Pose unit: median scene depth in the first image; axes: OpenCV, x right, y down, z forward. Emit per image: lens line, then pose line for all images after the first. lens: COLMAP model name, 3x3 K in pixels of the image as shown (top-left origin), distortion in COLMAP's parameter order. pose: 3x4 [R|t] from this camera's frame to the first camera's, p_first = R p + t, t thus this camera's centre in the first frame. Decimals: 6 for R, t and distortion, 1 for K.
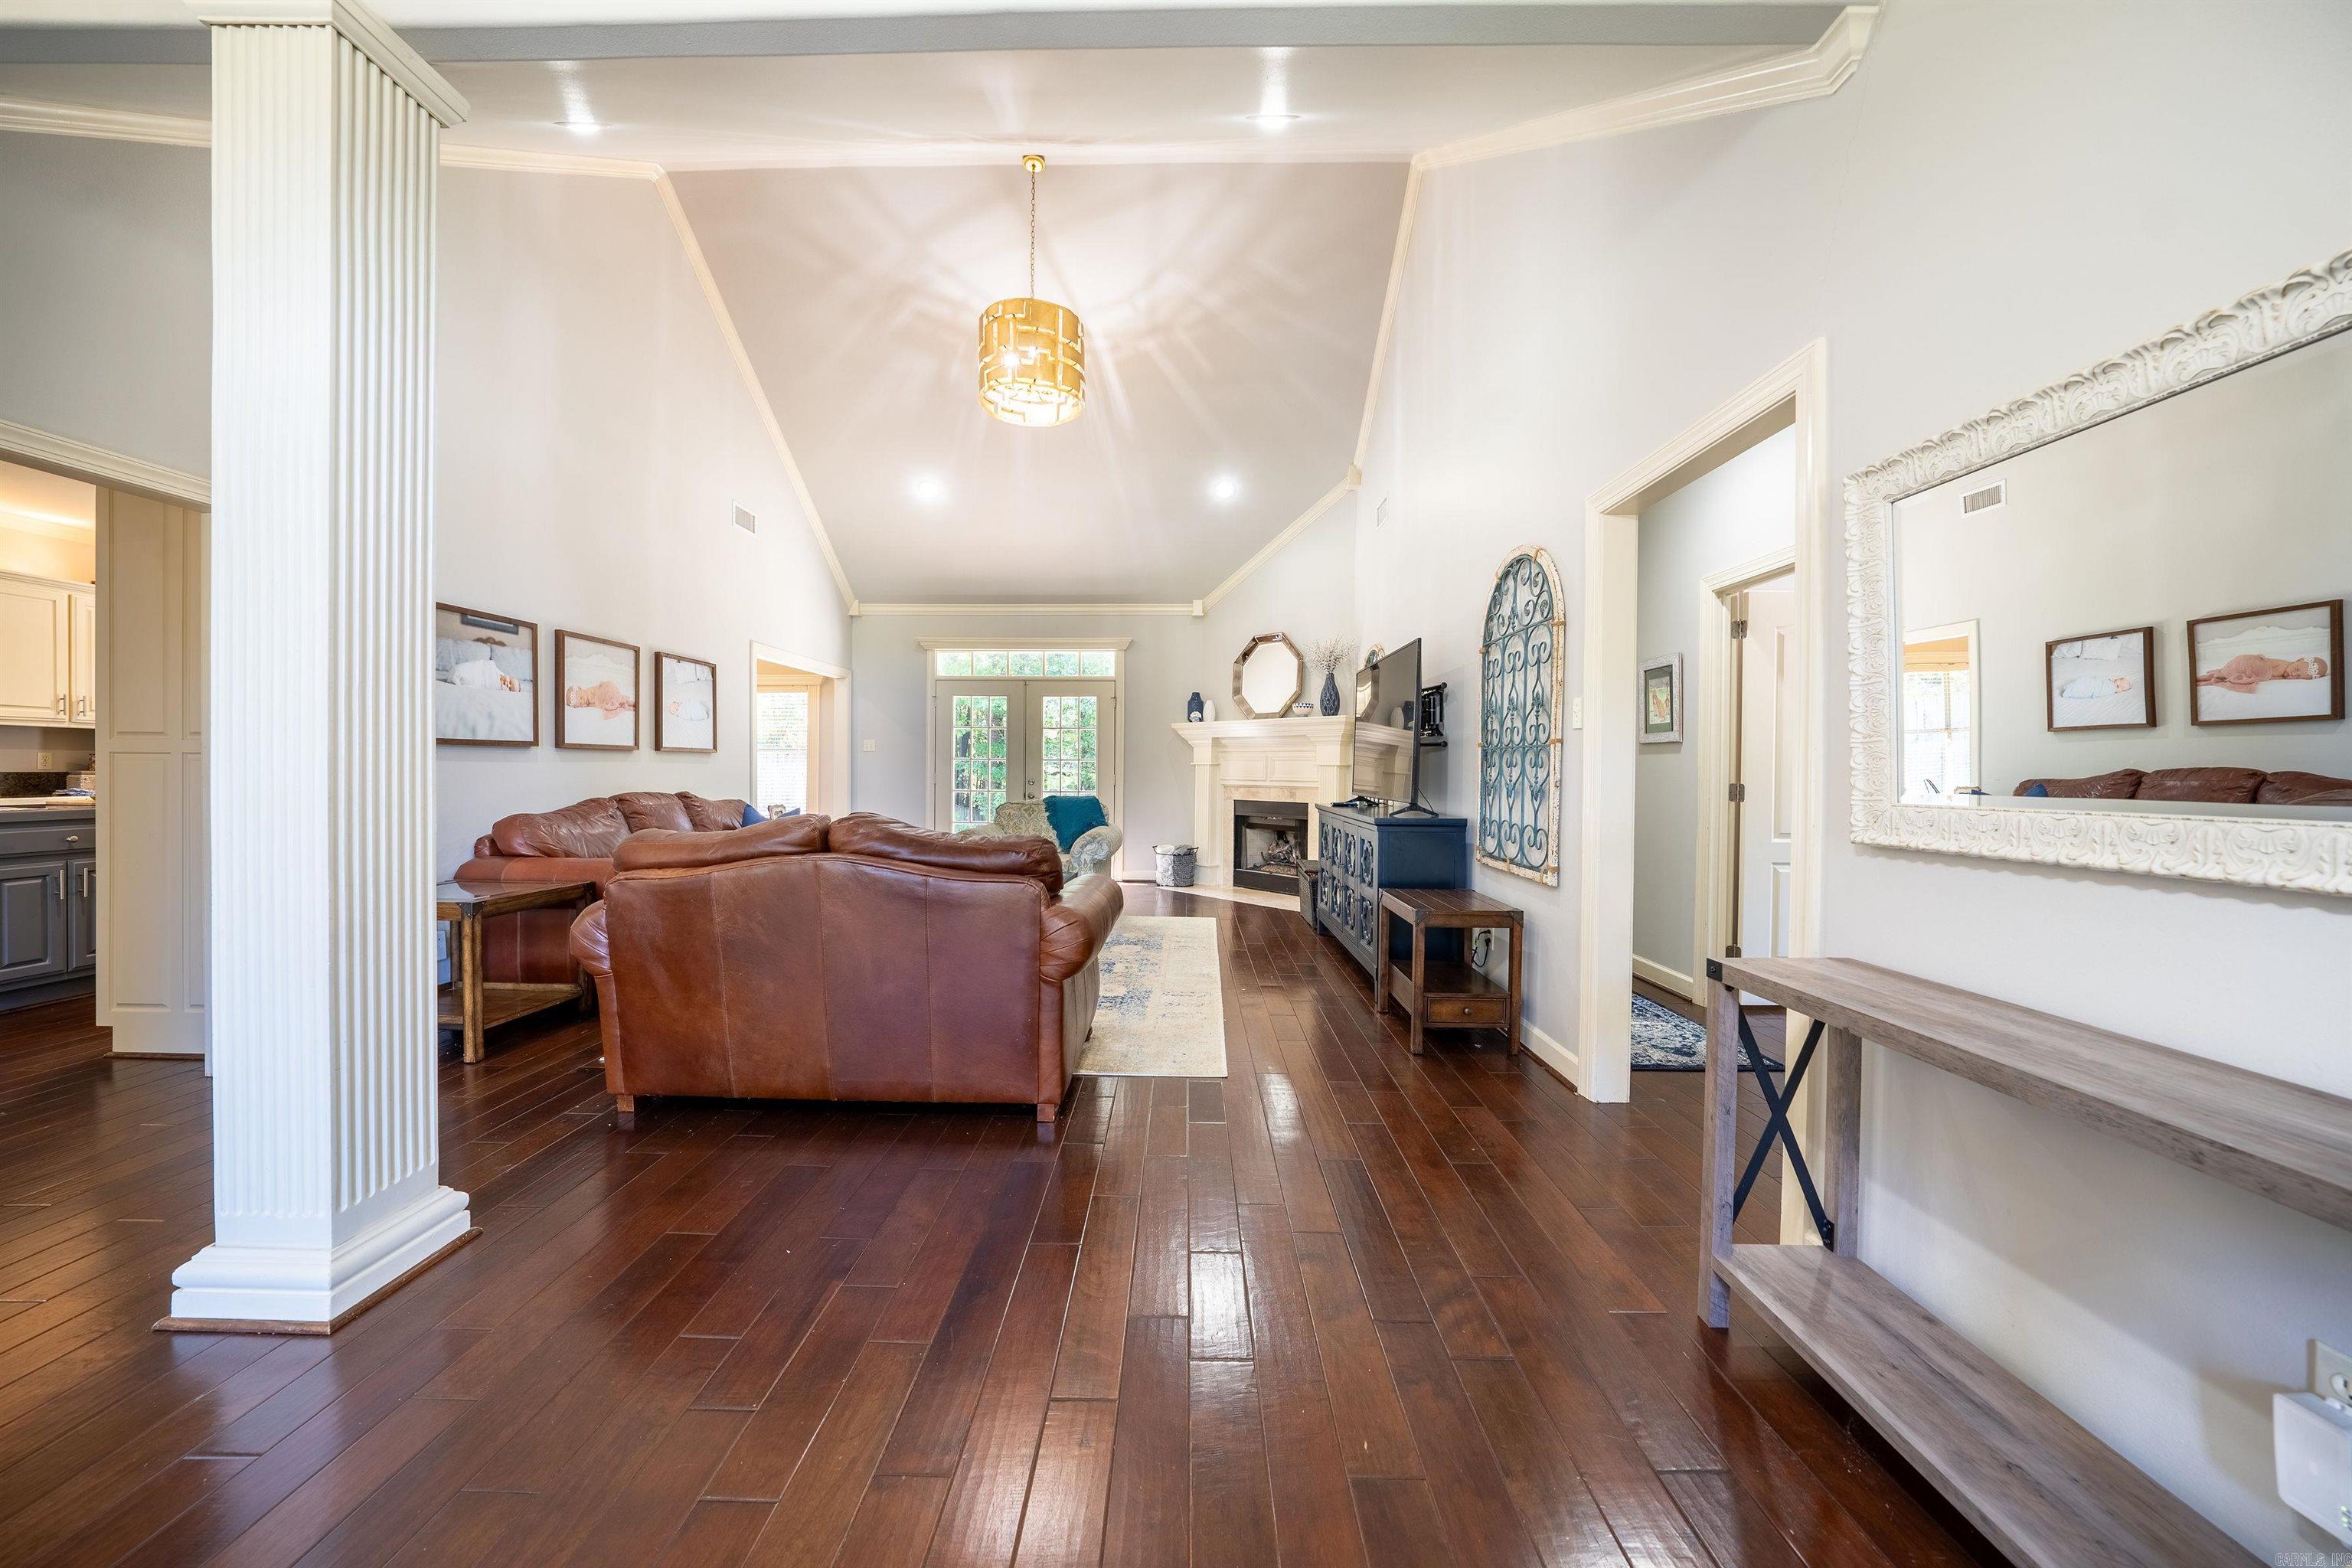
lens RADIAL K [[820.5, 0, 1153.2], [0, 820.5, 776.2], [0, 0, 1]] dist [-0.001568, 0.000336]
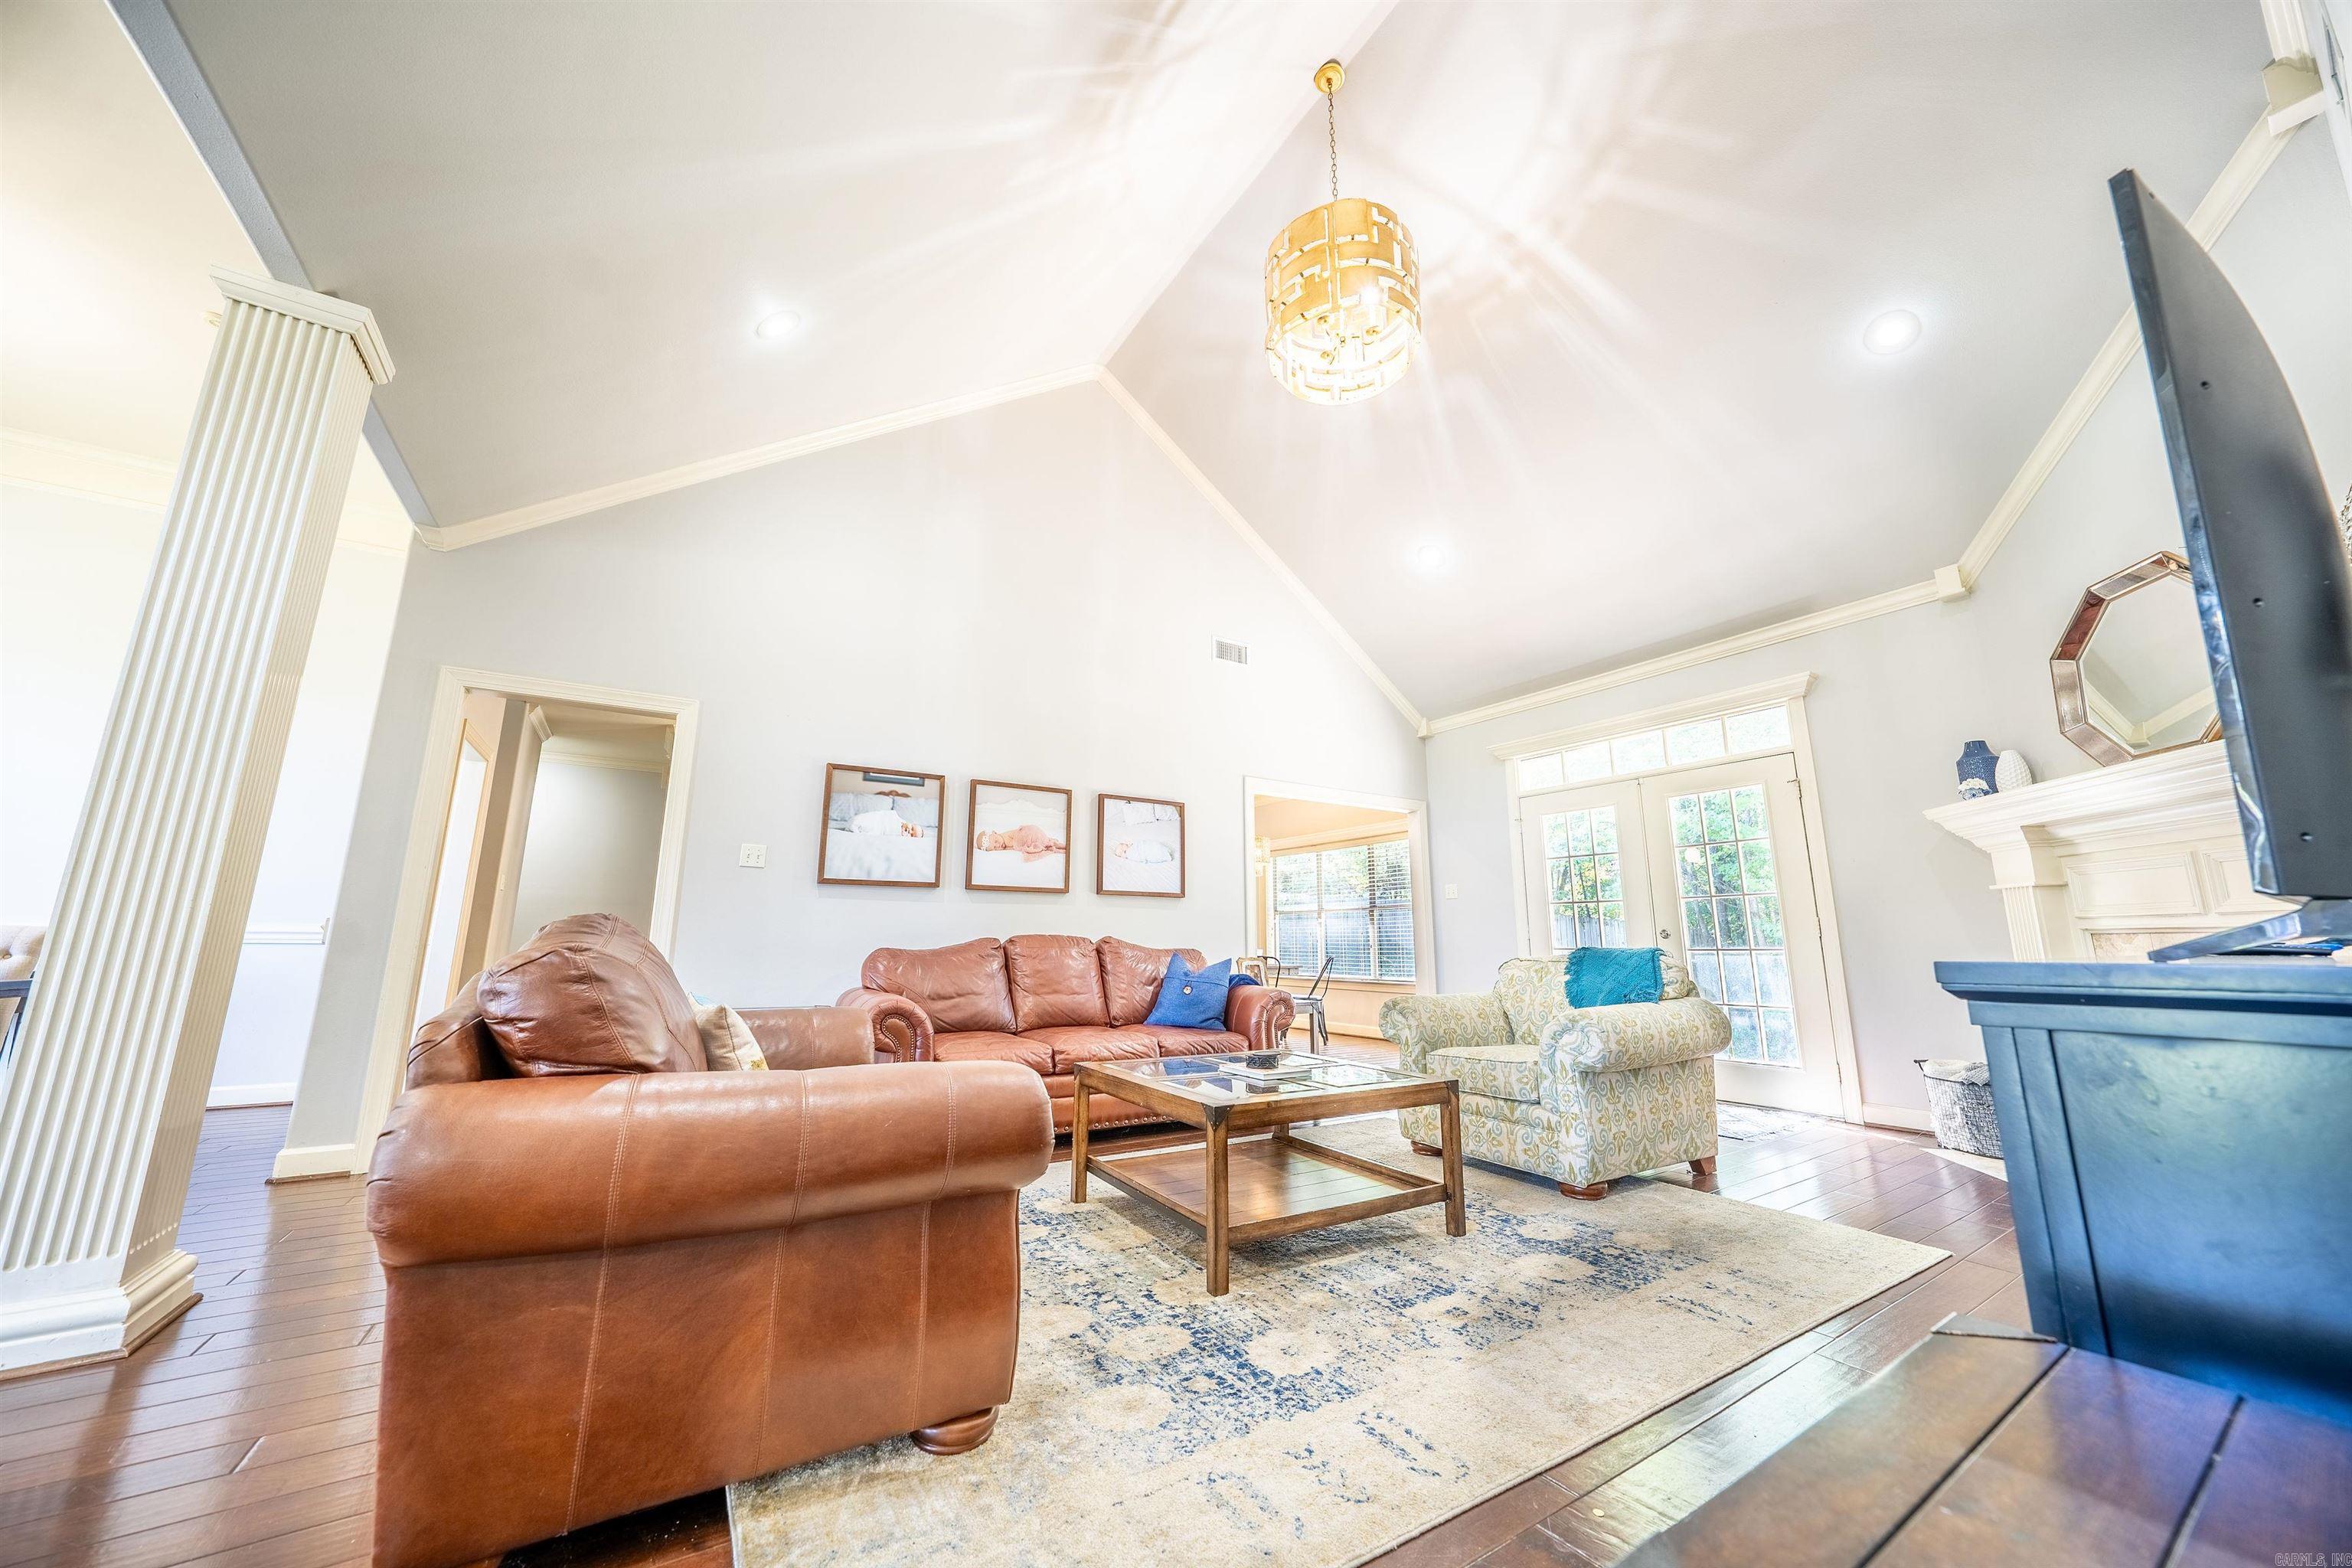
lens RADIAL K [[820.5, 0, 1190.1], [0, 820.5, 776.6], [0, 0, 1]] dist [-0.001568, 0.000336]
pose [[0.577617, -0.171379, -0.798115, 0.271893], [-0.004564, 0.977020, -0.213099, 0.041837], [0.816295, 0.126732, 0.563562, 0.553308]]
